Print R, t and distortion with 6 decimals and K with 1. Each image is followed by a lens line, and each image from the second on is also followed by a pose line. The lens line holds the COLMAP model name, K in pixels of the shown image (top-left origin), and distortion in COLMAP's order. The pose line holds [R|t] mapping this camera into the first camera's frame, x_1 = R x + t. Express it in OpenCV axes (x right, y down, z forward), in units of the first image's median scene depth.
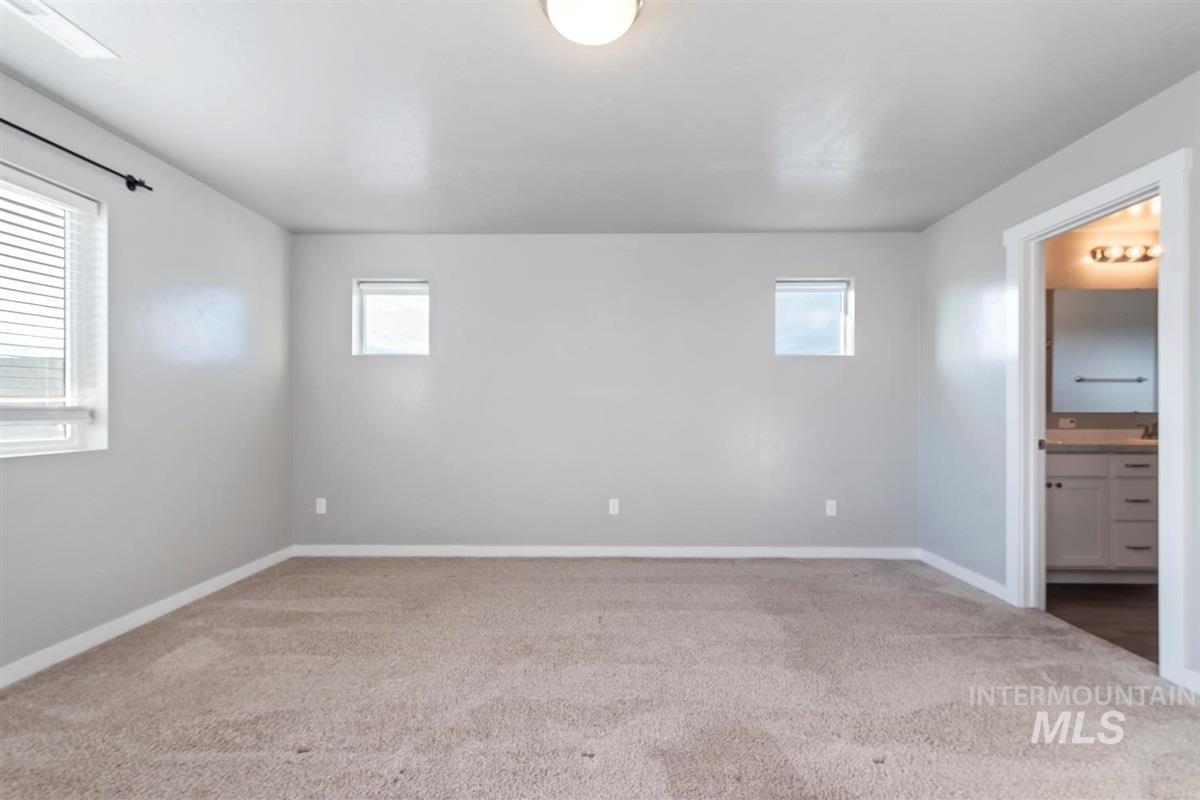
lens RADIAL K [[516.9, 0, 597.2], [0, 516.9, 405.2], [0, 0, 1]] dist [0.000485, -0.001362]
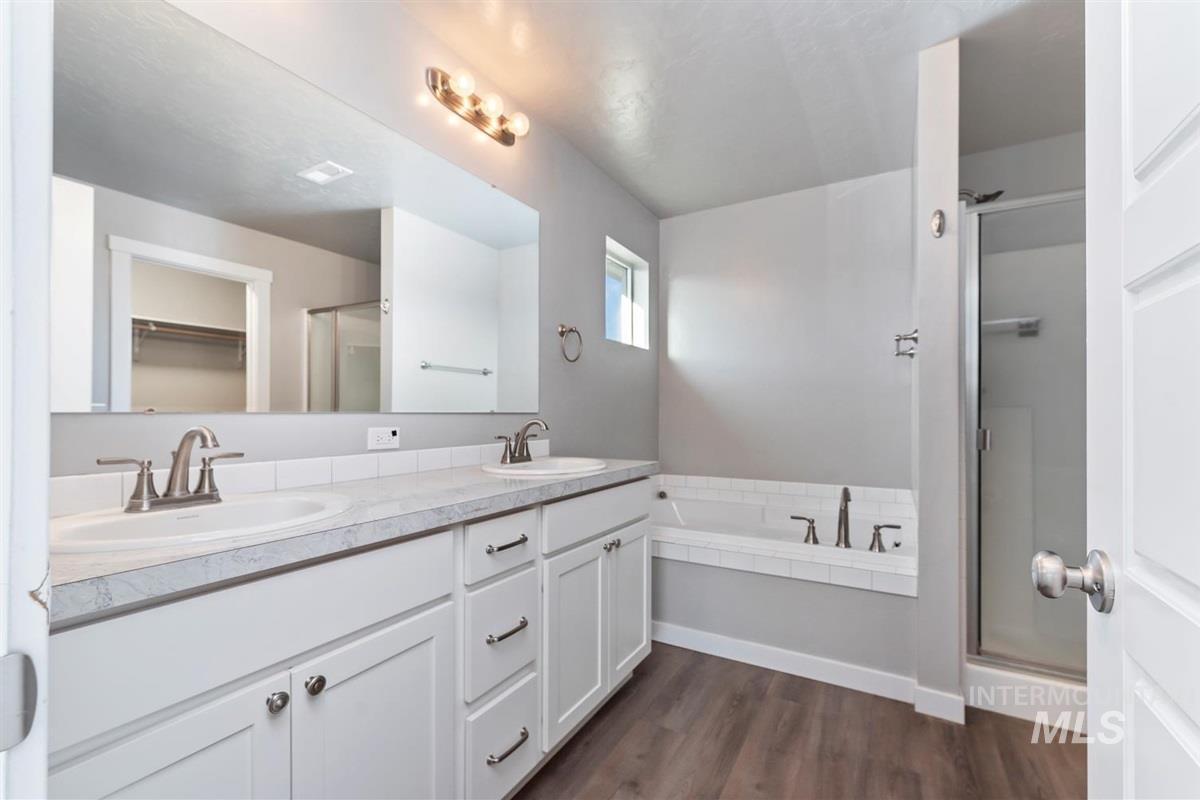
lens RADIAL K [[516.9, 0, 597.4], [0, 516.9, 406.1], [0, 0, 1]] dist [0.000485, -0.001362]
pose [[0.500896, 0.005585, 0.865489, 0.628359], [-0.003773, 0.999984, -0.004269, 0.008648], [-0.865499, -0.001128, 0.500909, 0.632634]]
